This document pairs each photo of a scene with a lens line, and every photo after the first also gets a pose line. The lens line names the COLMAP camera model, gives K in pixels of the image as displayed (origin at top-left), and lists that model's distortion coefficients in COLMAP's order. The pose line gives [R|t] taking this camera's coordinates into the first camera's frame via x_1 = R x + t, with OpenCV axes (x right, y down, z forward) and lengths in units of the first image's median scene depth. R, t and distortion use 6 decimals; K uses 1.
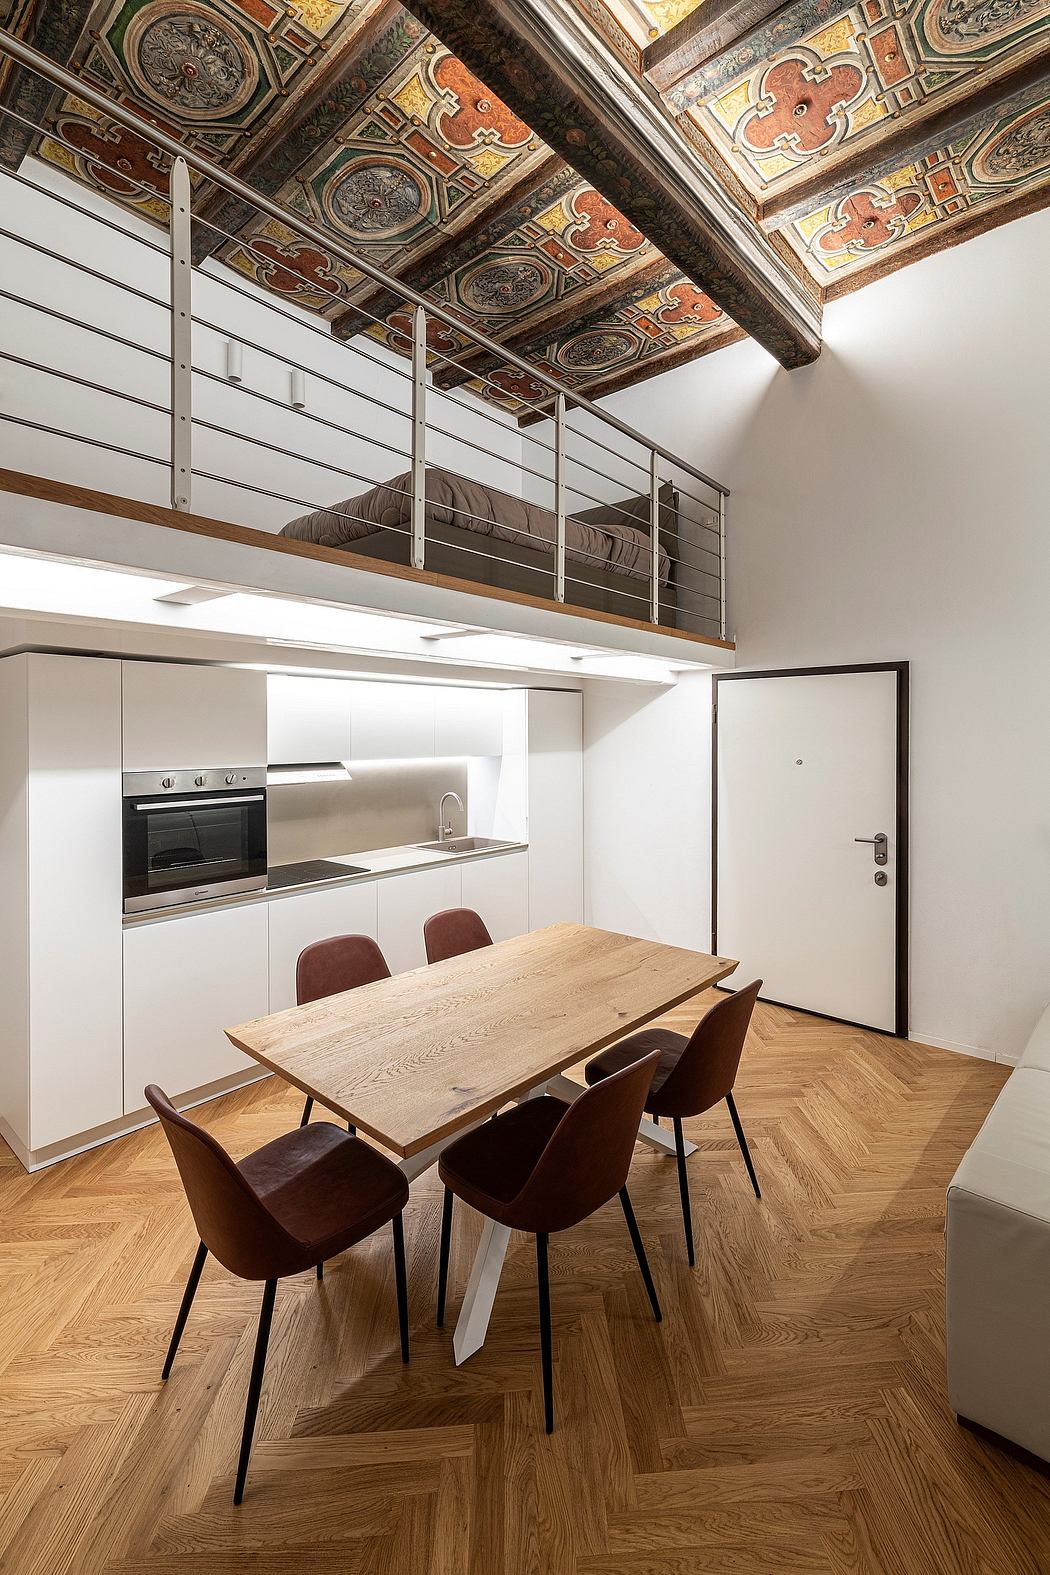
lens RADIAL K [[679.1, 0, 531.7], [0, 679.1, 752.8], [0, 0, 1]] dist [0.001716, 0.000060]
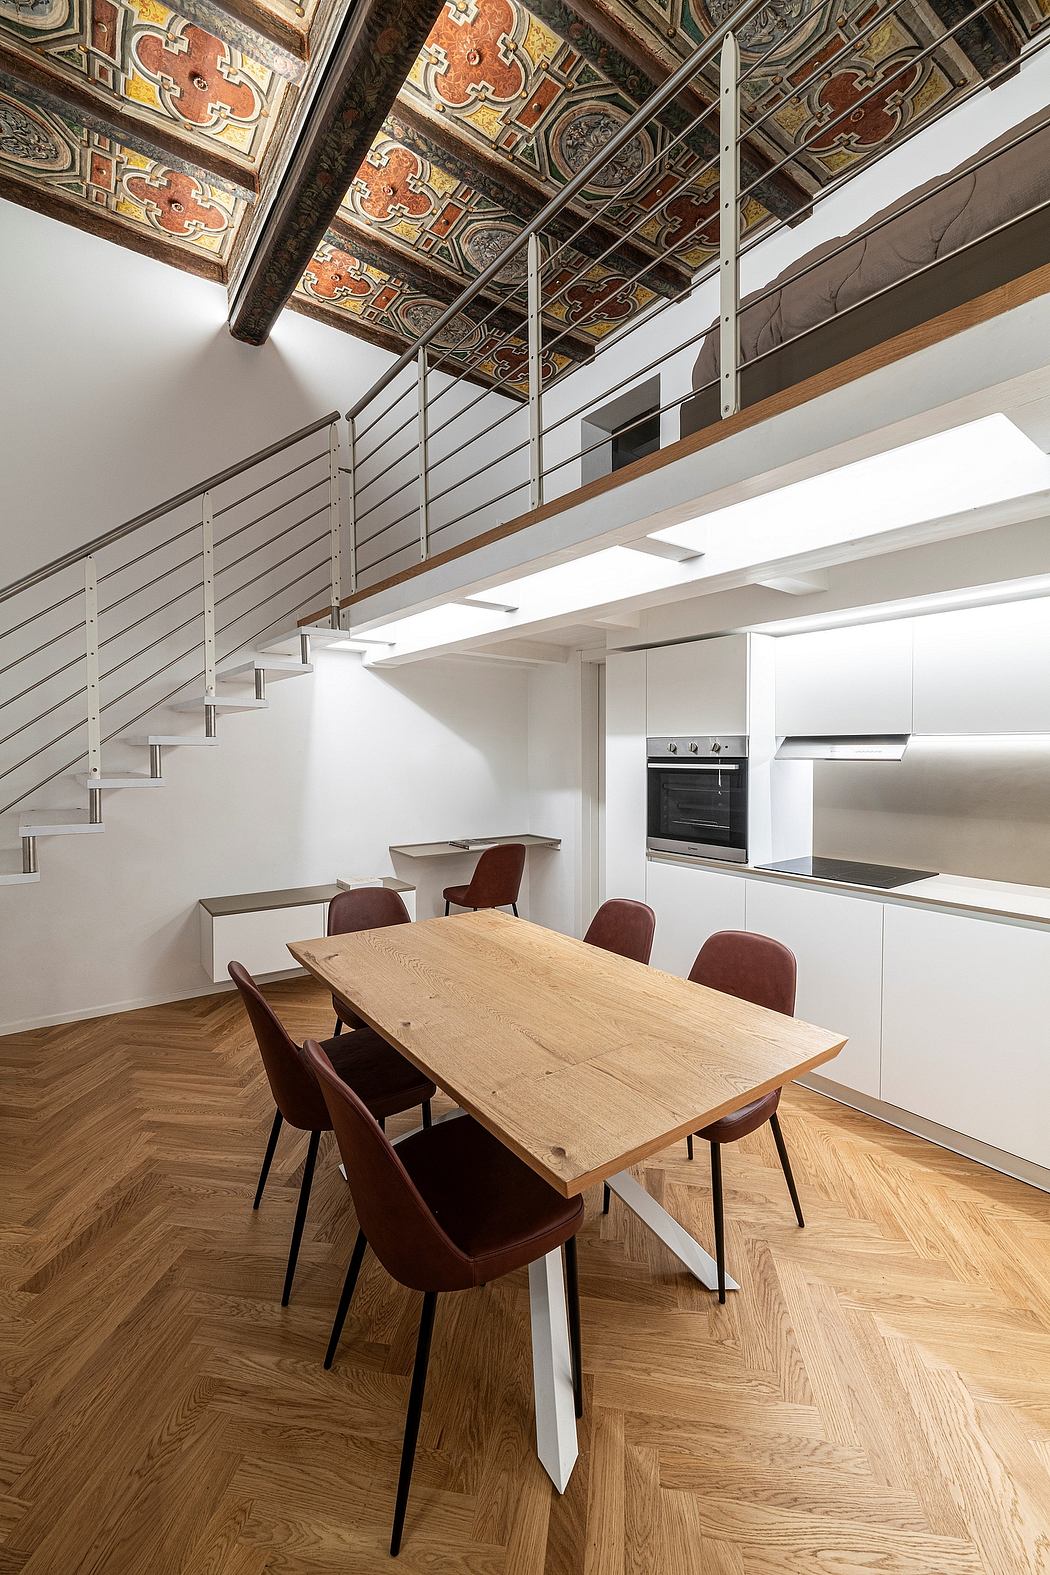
lens RADIAL K [[660.6, 0, 525.0], [0, 660.6, 787.5], [0, 0, 1]] dist [-0.002008, -0.000352]
pose [[-0.206503, 0.052436, -0.977040, 0.653835], [-0.029672, 0.997768, 0.059819, 0.053567], [0.977996, 0.041344, -0.204486, 1.010568]]
